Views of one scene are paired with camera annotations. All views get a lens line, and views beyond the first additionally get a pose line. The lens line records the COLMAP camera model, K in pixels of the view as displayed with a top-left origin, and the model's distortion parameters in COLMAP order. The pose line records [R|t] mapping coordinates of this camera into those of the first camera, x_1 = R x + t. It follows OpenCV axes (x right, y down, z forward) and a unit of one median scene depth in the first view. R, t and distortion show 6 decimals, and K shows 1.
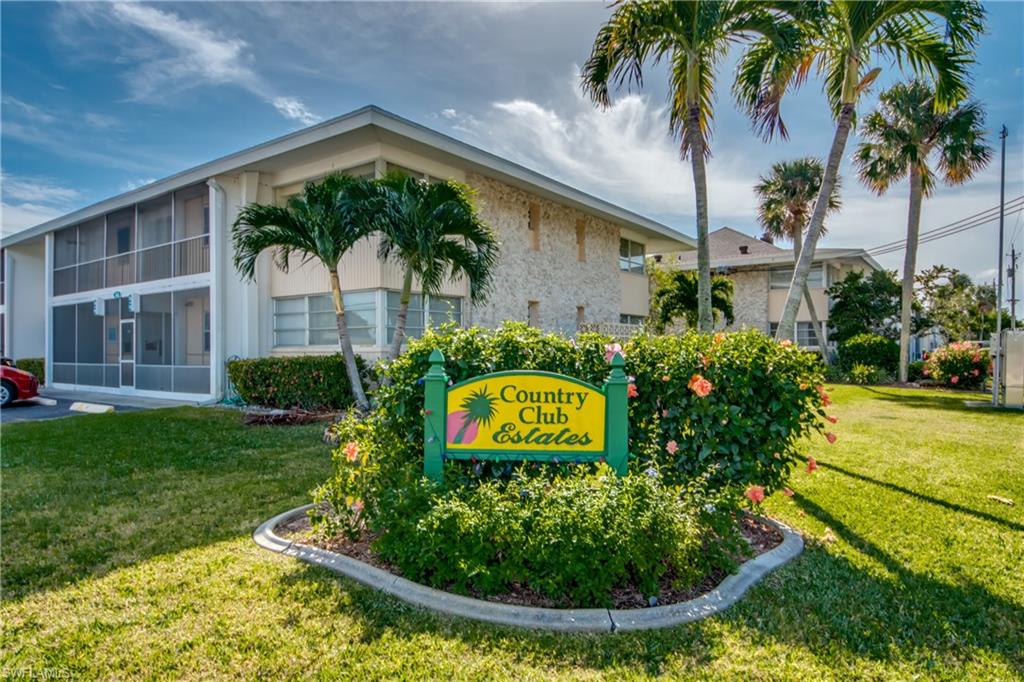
lens RADIAL K [[563.8, 0, 522.5], [0, 563.8, 335.4], [0, 0, 1]] dist [-0.003881, 0.001146]
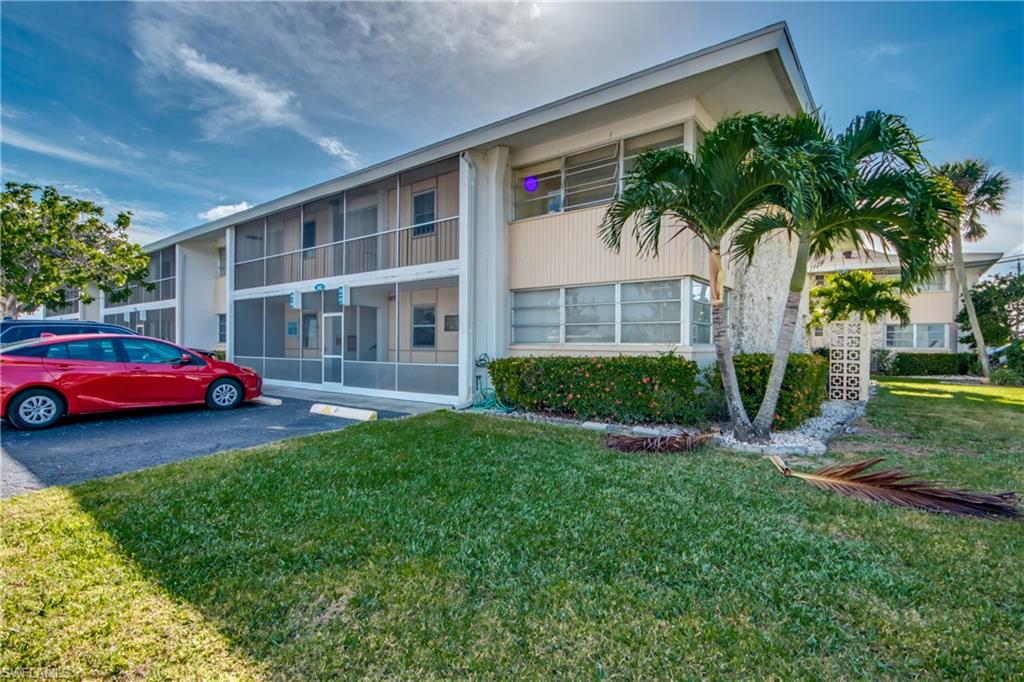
lens RADIAL K [[458.4, 0, 502.6], [0, 458.4, 344.4], [0, 0, 1]] dist [0.018810, -0.012196]
pose [[0.999370, 0.011210, -0.033678, -0.383285], [-0.010468, 0.999701, 0.022112, 0.004138], [0.033916, -0.021746, 0.999188, 0.227521]]
